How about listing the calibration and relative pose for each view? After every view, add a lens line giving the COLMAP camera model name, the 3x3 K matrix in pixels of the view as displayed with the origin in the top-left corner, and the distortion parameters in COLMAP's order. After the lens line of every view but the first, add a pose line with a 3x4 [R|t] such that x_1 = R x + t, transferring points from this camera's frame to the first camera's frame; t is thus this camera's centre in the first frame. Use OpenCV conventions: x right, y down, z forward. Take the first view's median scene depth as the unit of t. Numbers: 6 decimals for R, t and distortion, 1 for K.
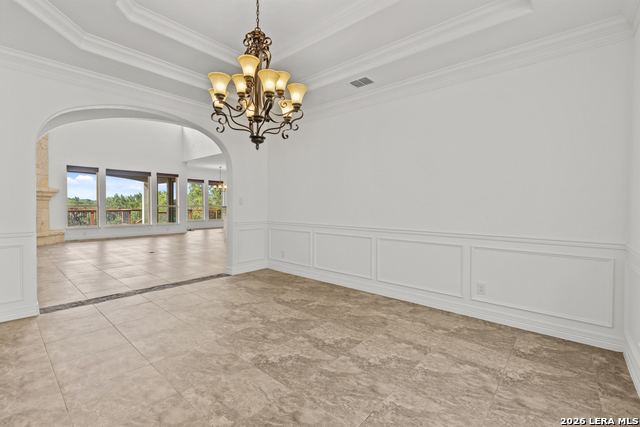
lens RADIAL K [[282.8, 0, 321.6], [0, 282.8, 211.2], [0, 0, 1]] dist [-0.036374, -0.000370]
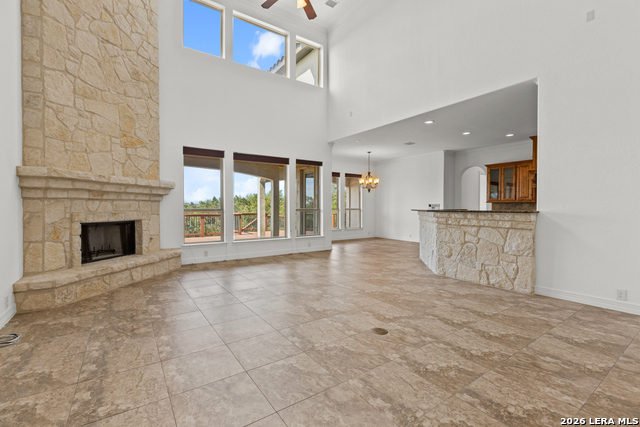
lens RADIAL K [[304.9, 0, 320.0], [0, 304.9, 213.5], [0, 0, 1]] dist [-0.075273, -0.000143]
pose [[0.956750, 0.000486, -0.290911, -0.311382], [-0.001546, 0.999993, -0.003415, -0.006978], [0.290907, 0.003718, 0.956744, 0.313203]]
